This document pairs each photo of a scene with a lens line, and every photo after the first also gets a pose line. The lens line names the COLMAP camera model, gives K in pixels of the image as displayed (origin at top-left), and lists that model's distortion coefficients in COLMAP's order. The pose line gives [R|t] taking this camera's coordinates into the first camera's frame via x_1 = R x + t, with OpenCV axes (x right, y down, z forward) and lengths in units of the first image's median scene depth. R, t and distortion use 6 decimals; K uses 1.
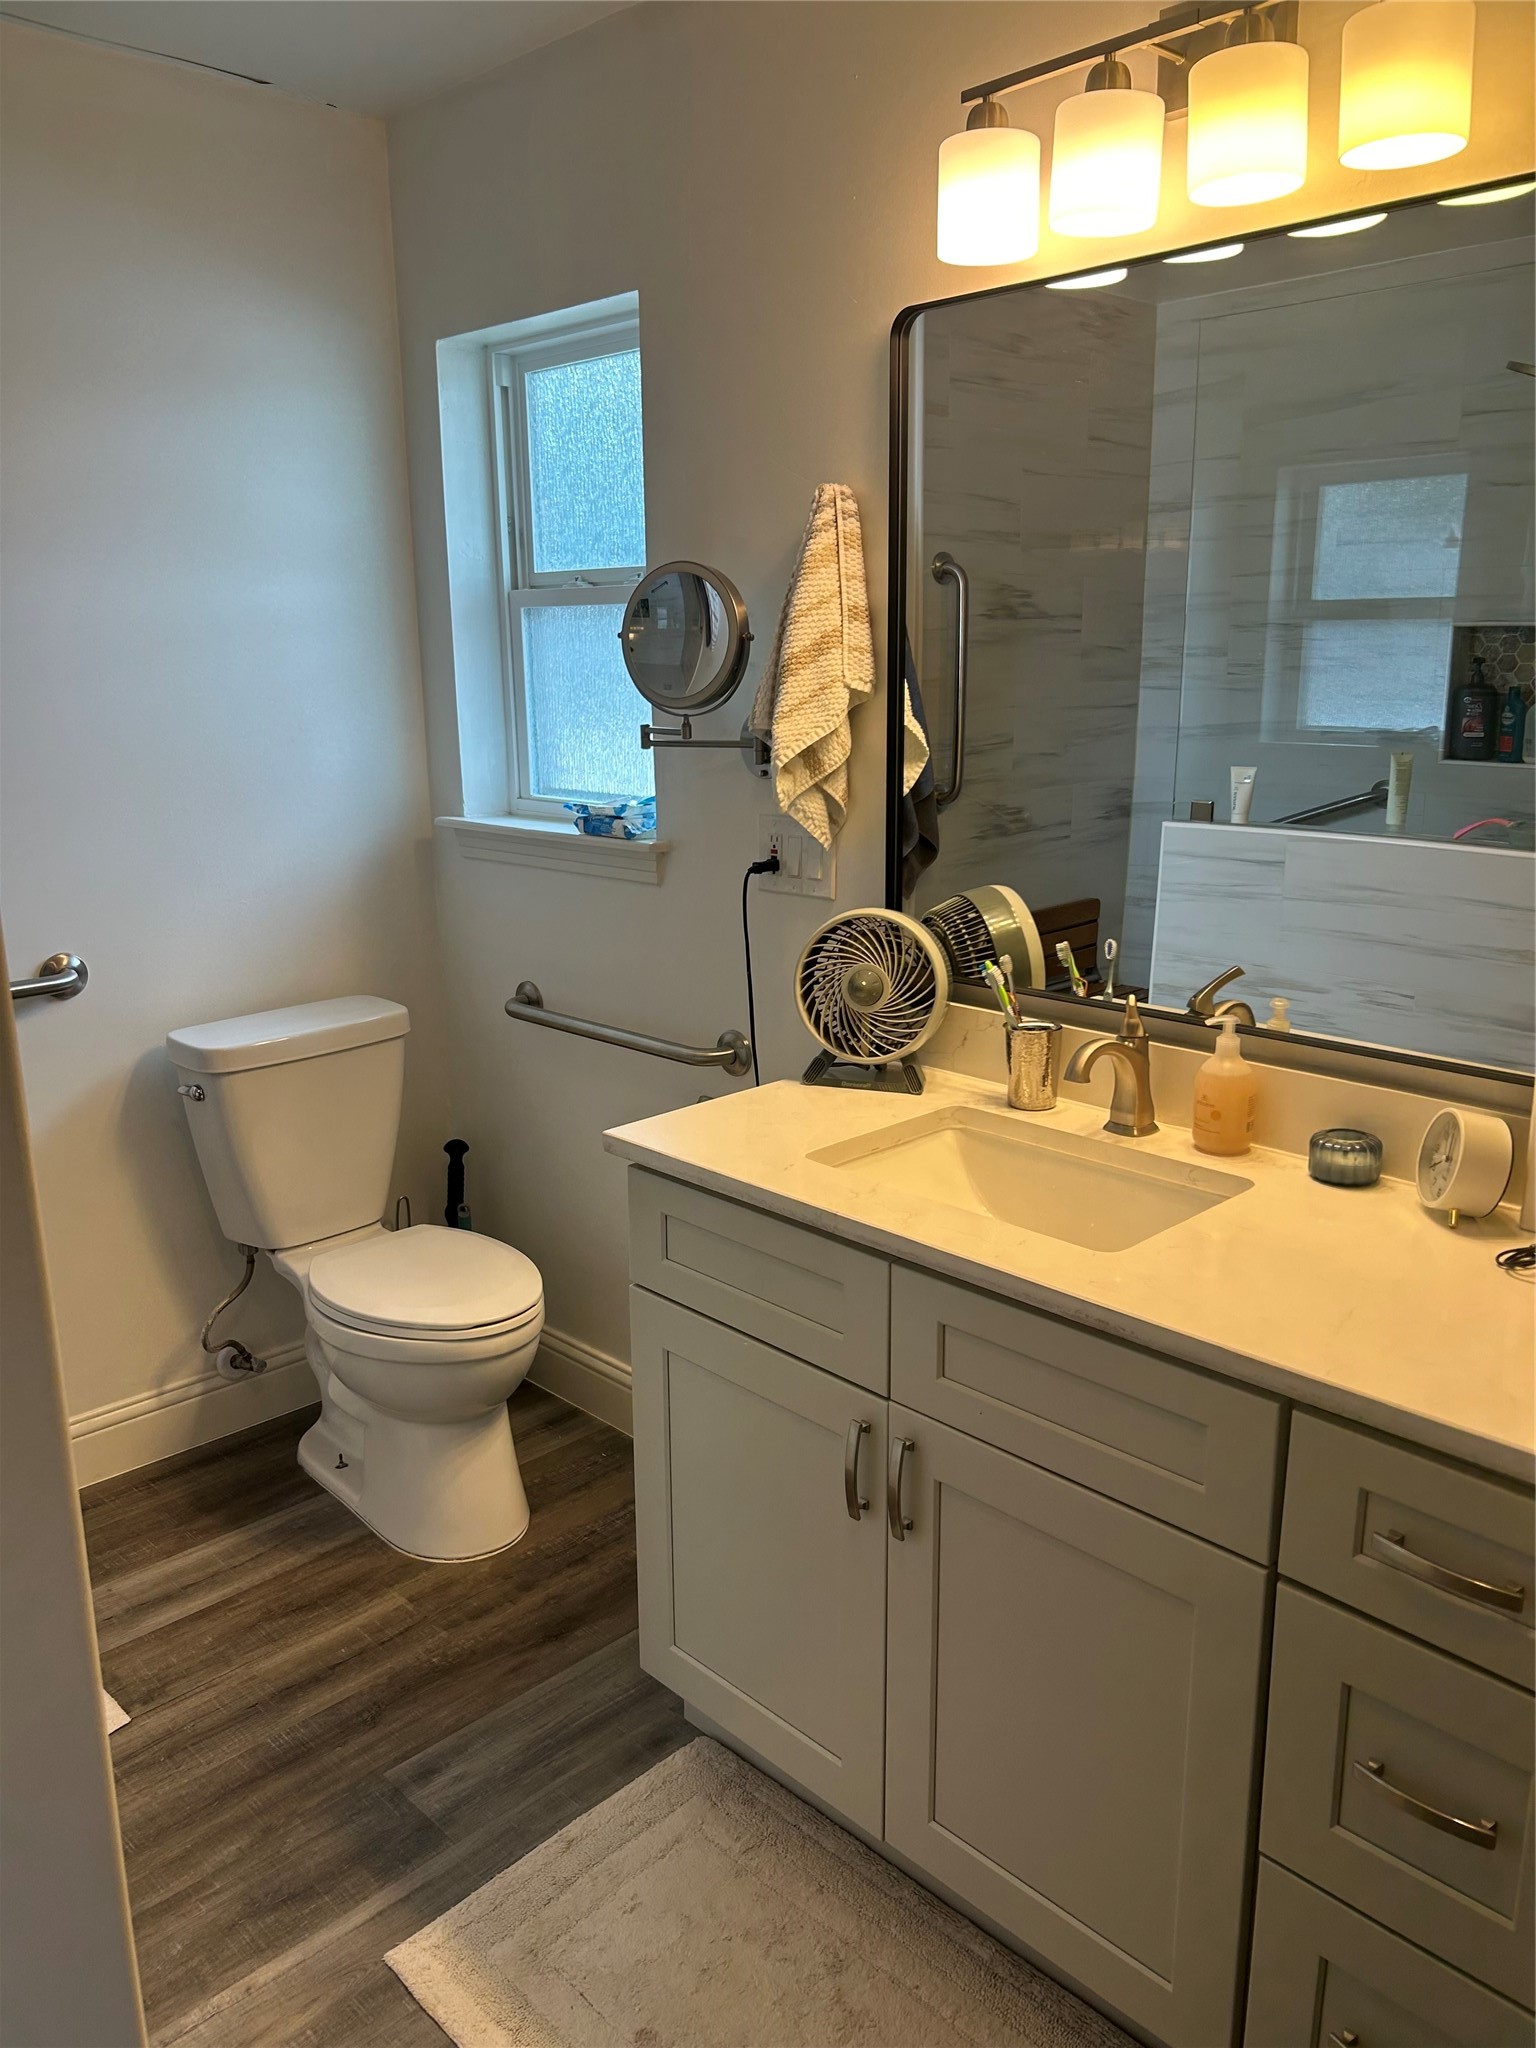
lens RADIAL K [[1551.7, 0, 768.0], [0, 1551.7, 1024.0], [0, 0, 1]] dist [0.063703, -0.070287]
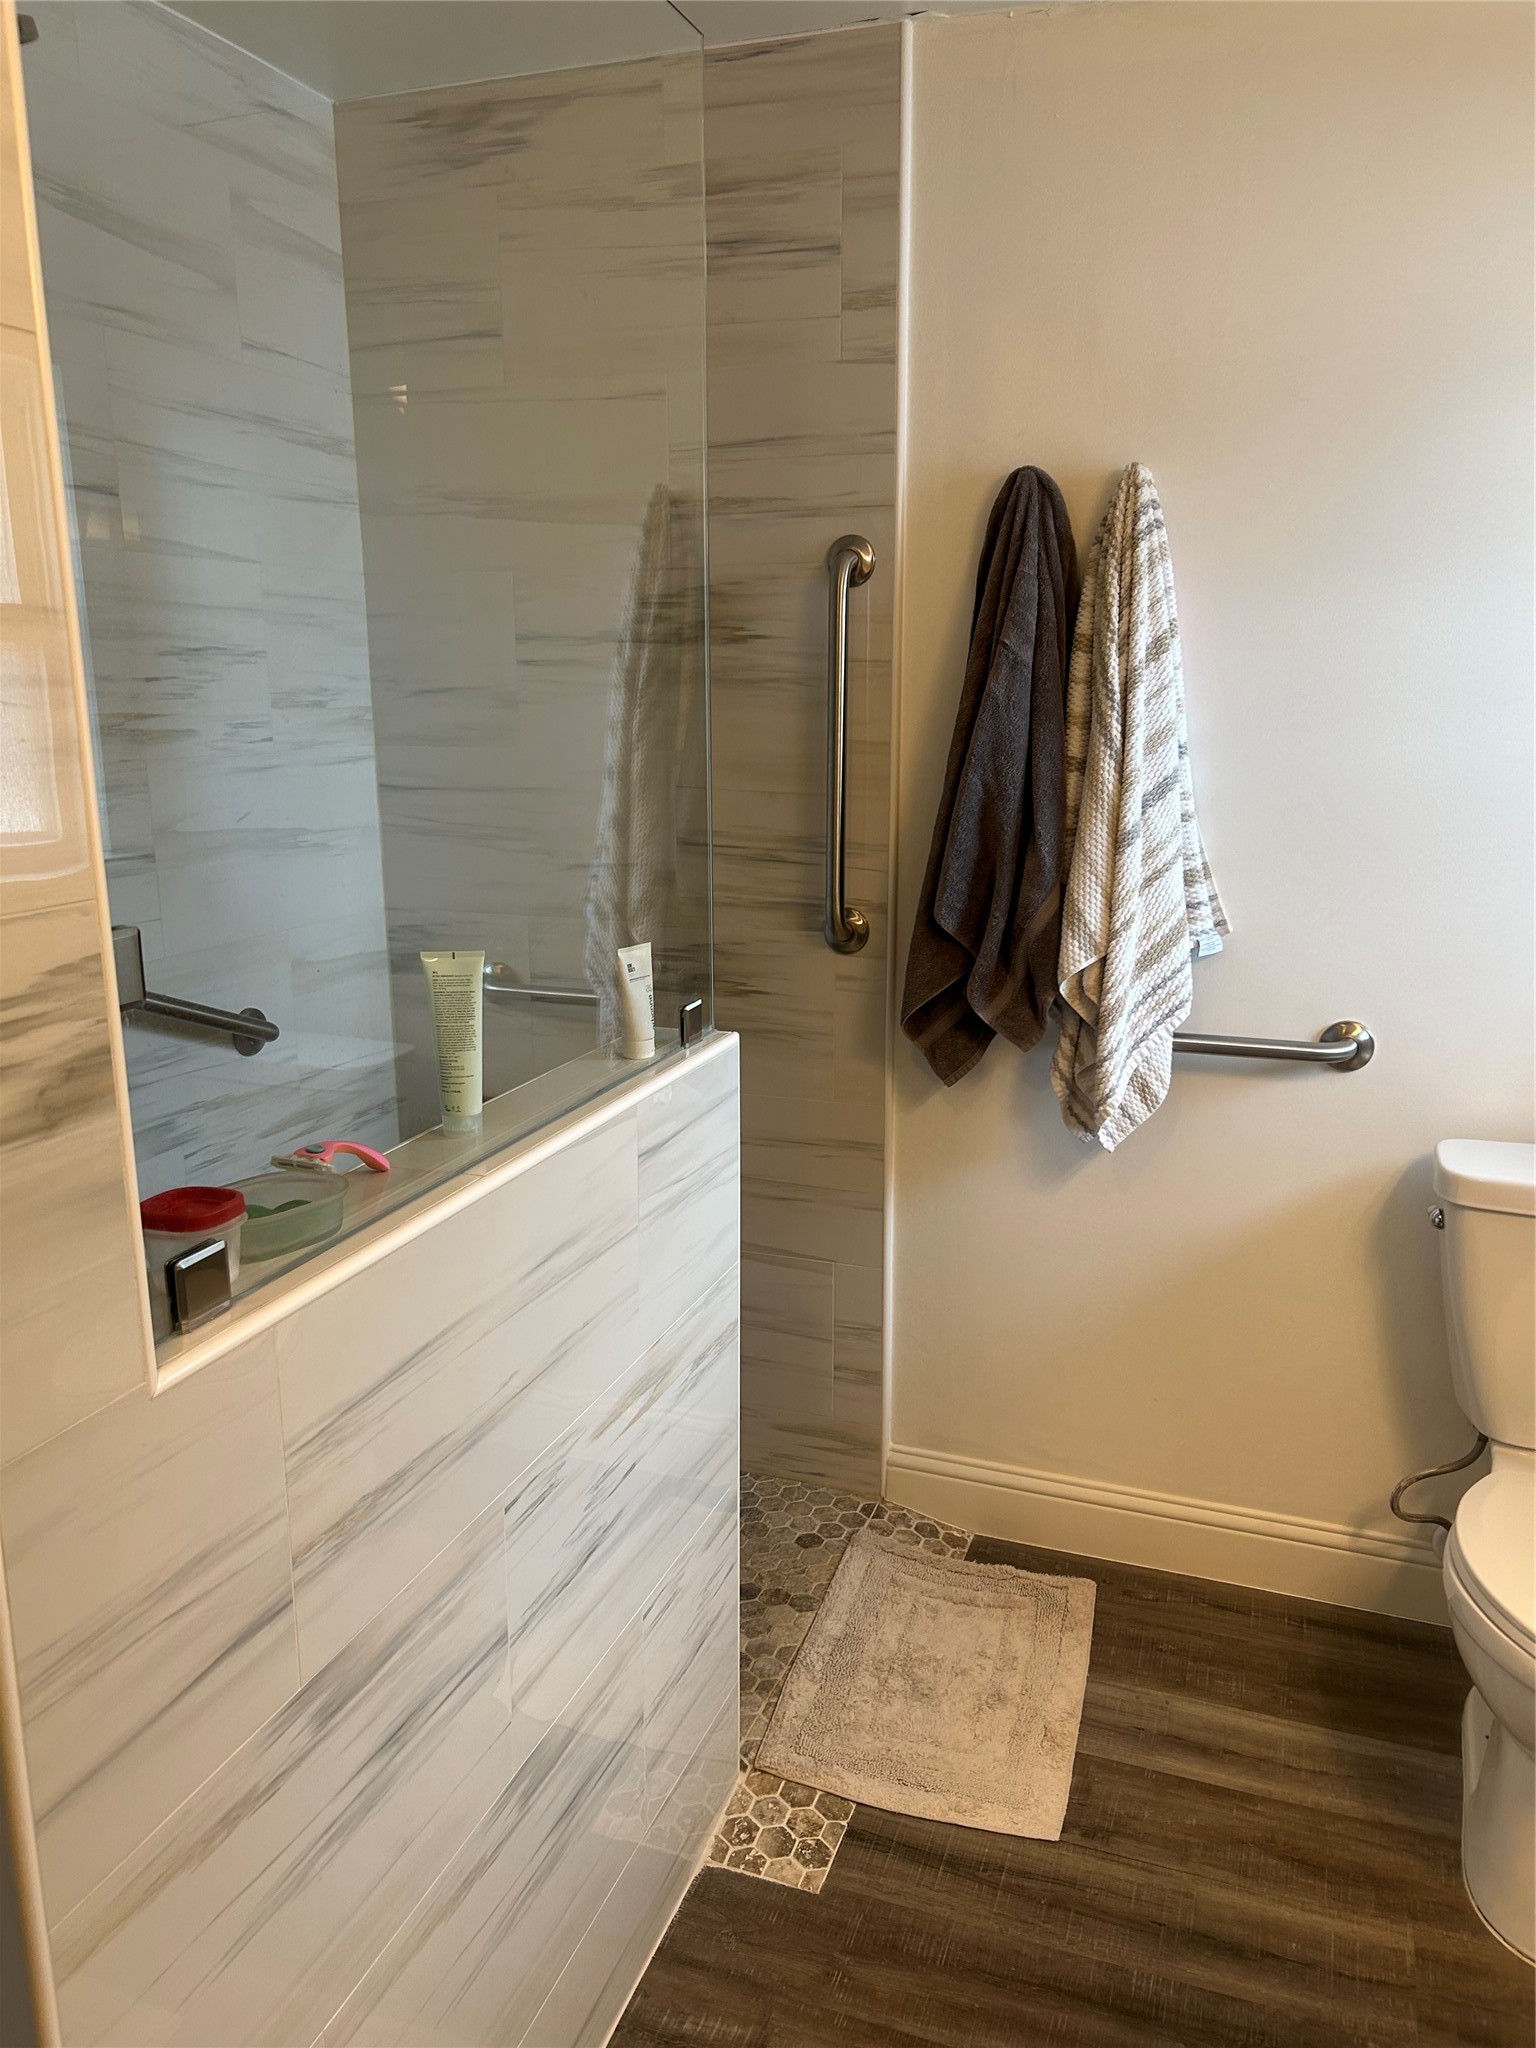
lens RADIAL K [[1551.7, 0, 768.0], [0, 1551.7, 1024.0], [0, 0, 1]] dist [0.063703, -0.070287]
pose [[0.437568, 0.213142, -0.873559, 0.197362], [-0.222212, 0.967000, 0.124634, -0.086378], [0.871296, 0.139580, 0.470491, 0.310445]]
